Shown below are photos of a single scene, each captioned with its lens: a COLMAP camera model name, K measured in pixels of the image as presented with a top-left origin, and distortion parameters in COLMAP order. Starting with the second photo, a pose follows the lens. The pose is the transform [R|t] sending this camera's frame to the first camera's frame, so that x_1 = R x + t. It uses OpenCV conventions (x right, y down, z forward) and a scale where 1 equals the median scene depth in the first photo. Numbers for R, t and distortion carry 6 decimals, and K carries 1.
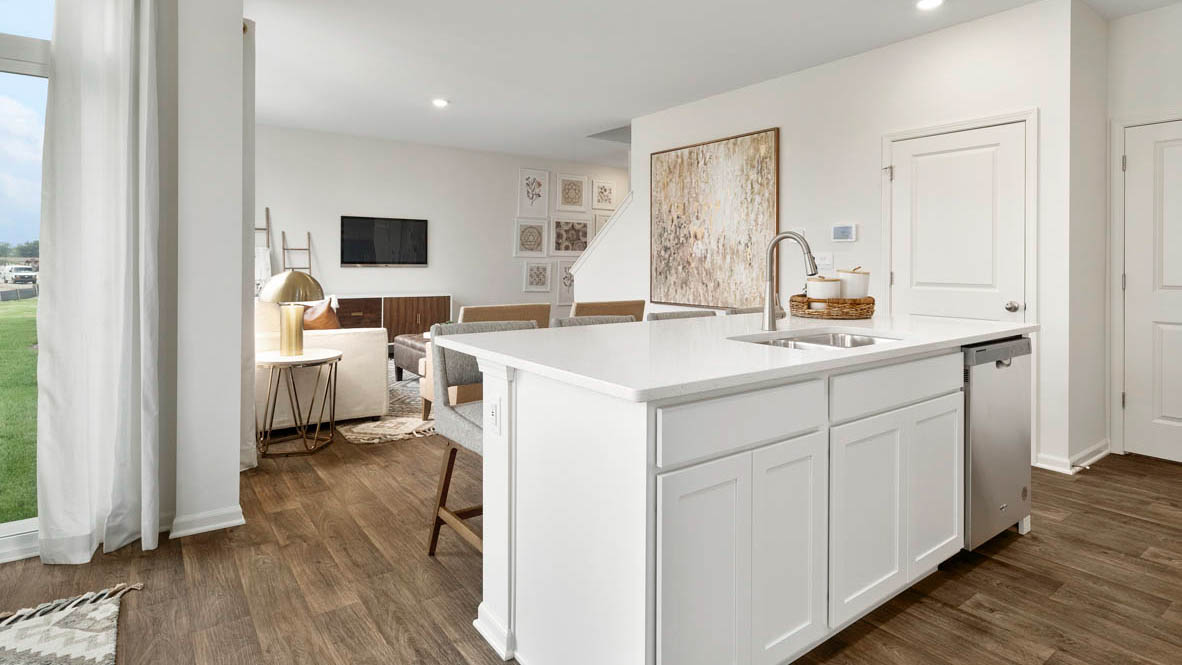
lens RADIAL K [[649.7, 0, 593.8], [0, 649.7, 337.8], [0, 0, 1]] dist [-0.000519, -0.000111]
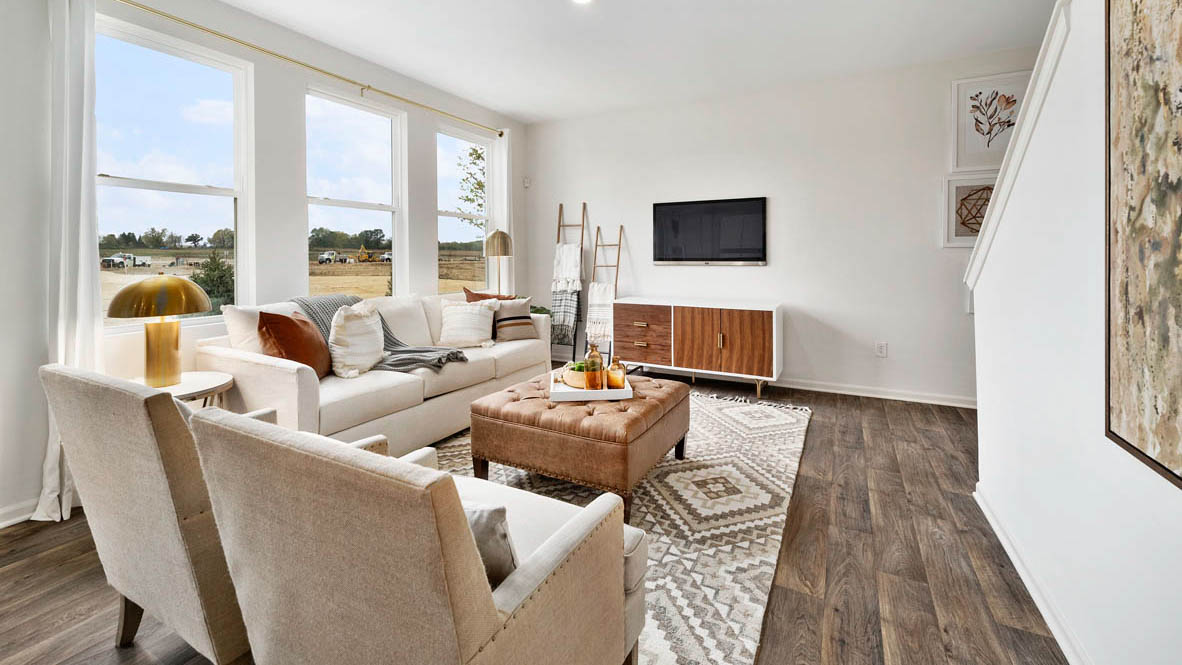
lens RADIAL K [[474.7, 0, 593.6], [0, 474.7, 333.9], [0, 0, 1]] dist [-0.010771, -0.000243]
pose [[0.469633, 0.133896, -0.872649, 0.059302], [-0.091469, 0.990493, 0.102752, -0.037170], [0.878111, 0.031565, 0.477415, 0.309772]]
